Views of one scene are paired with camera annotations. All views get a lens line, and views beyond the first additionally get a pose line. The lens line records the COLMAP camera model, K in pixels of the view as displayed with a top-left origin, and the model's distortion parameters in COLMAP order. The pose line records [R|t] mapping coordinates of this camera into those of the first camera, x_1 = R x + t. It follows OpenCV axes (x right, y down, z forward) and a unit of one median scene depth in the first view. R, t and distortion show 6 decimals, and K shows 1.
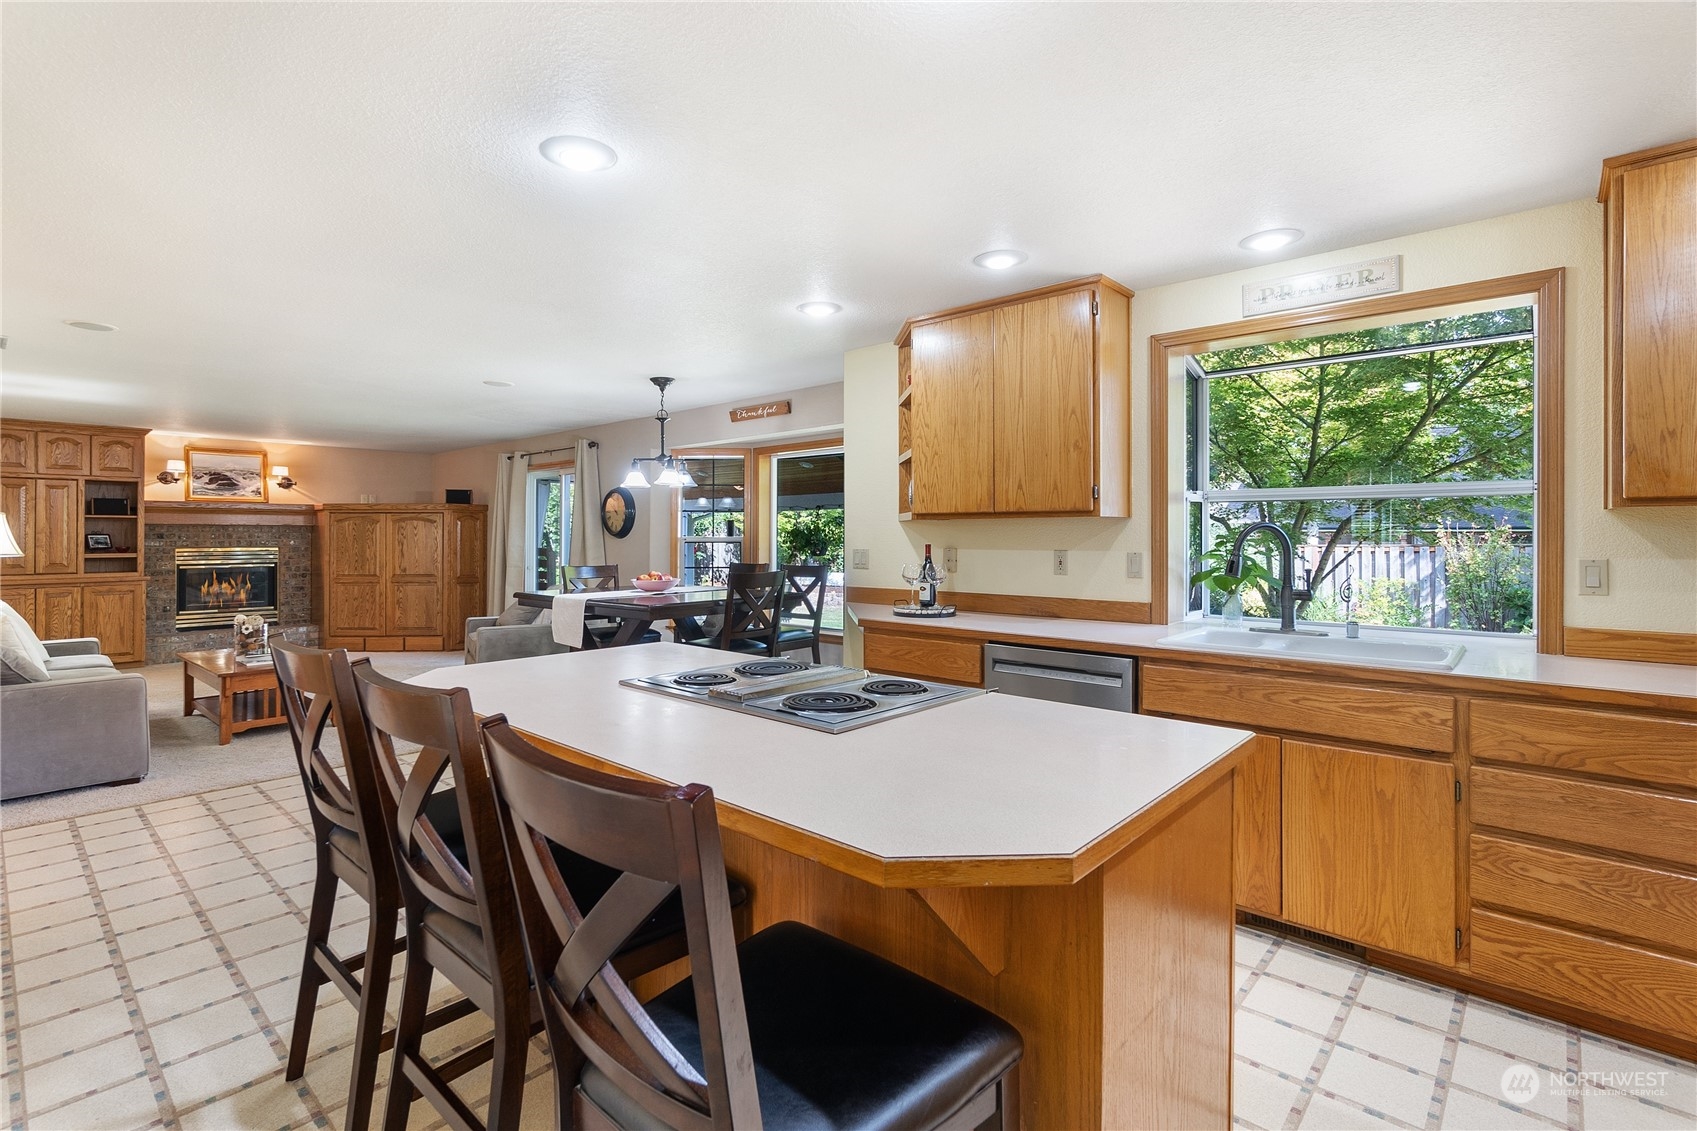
lens RADIAL K [[795.8, 0, 840.4], [0, 795.8, 541.5], [0, 0, 1]] dist [-0.002746, -0.000552]
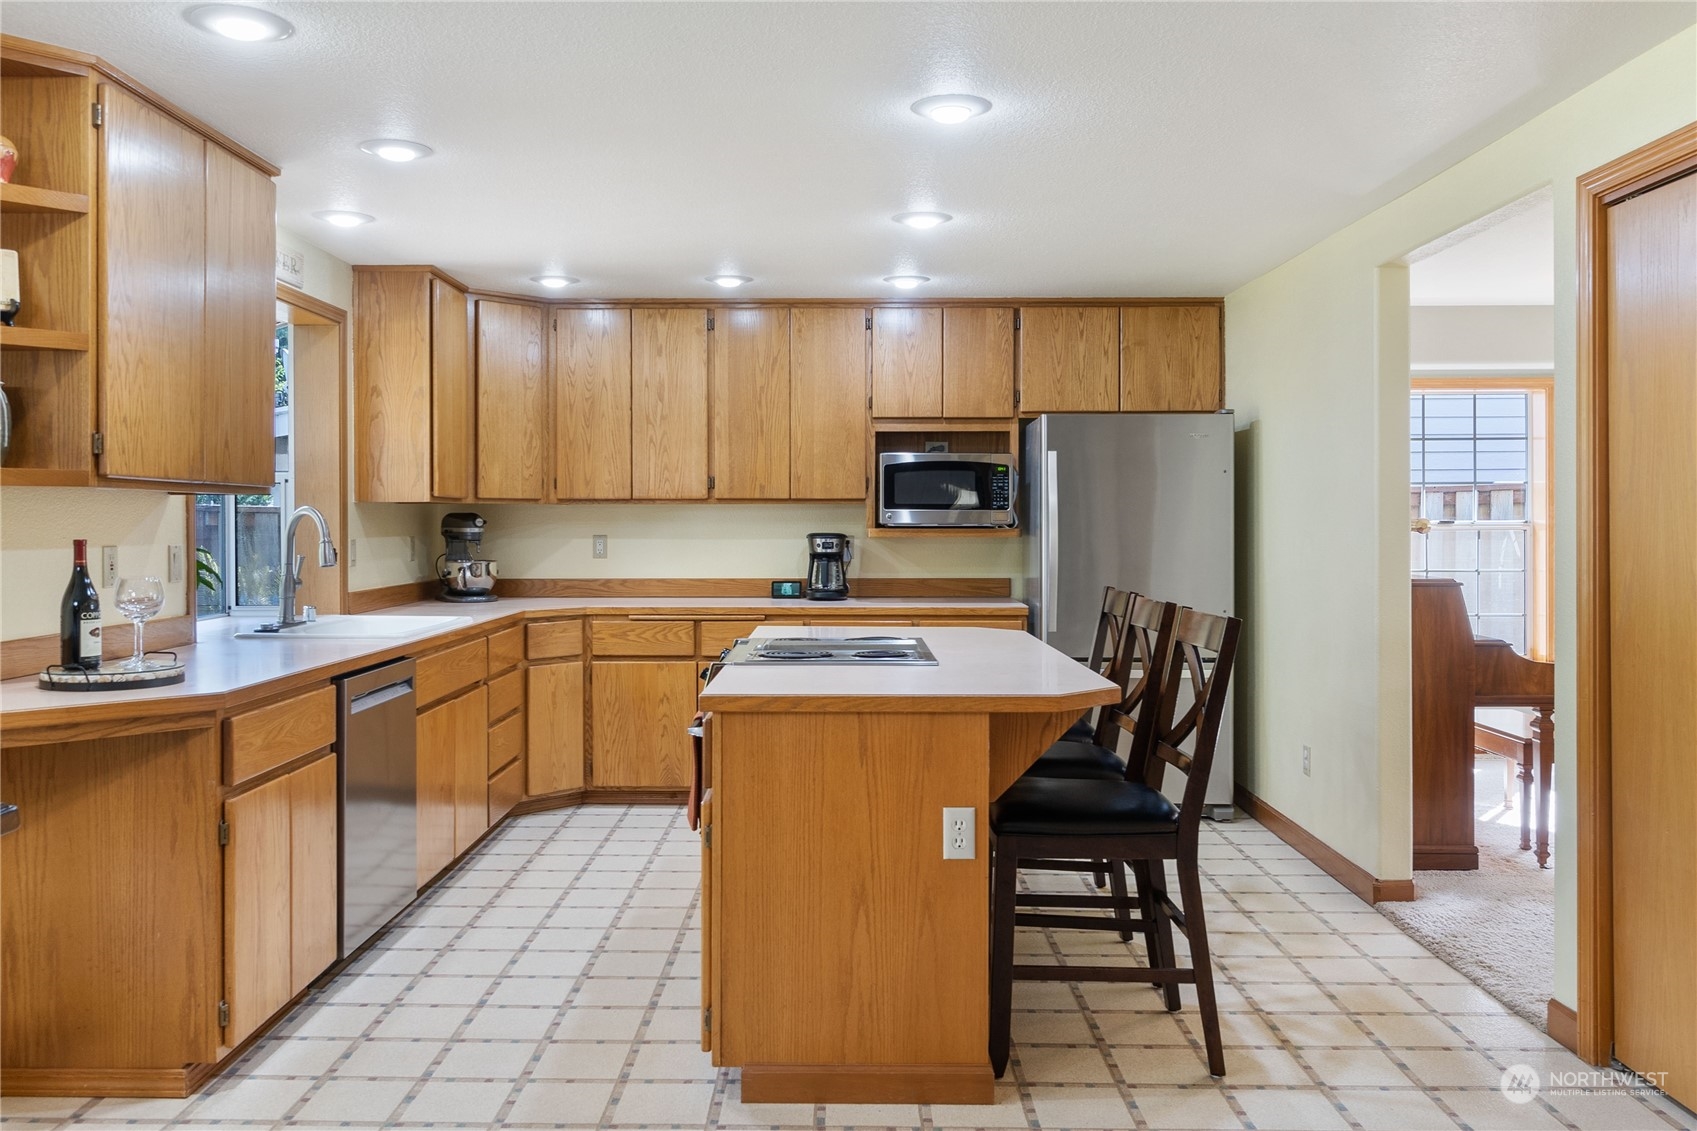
lens RADIAL K [[1317.1, 0, 841.9], [0, 1317.1, 528.0], [0, 0, 1]] dist [-0.001263, 0.003568]
pose [[-0.665734, -0.000742, 0.746189, -0.850920], [0.009875, 0.999903, 0.009805, -0.007343], [-0.746124, 0.013896, -0.665662, 1.292969]]
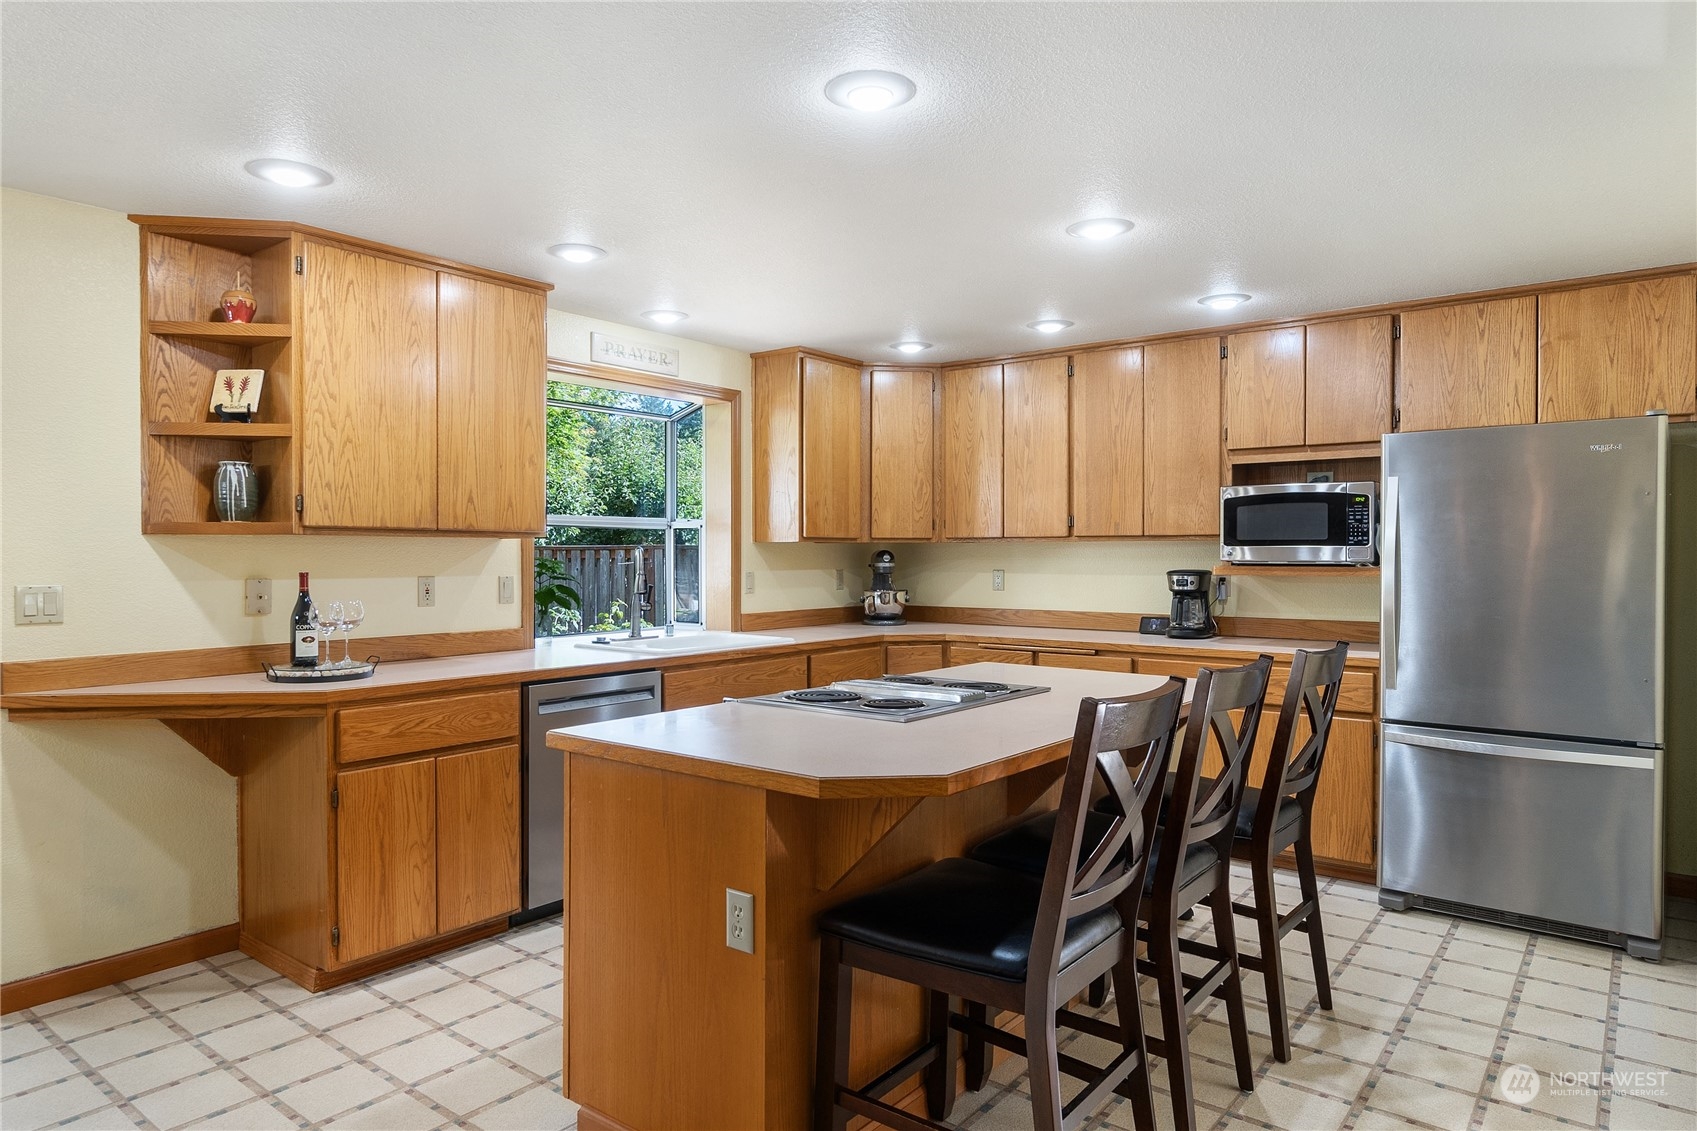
lens RADIAL K [[1035.7, 0, 848.5], [0, 1035.7, 565.5], [0, 0, 1]] dist [-0.001097, 0.000238]
pose [[-0.072497, -0.008238, 0.997335, -0.852412], [0.009966, 0.999910, 0.008983, -0.006107], [-0.997319, 0.010591, -0.072409, 0.667095]]
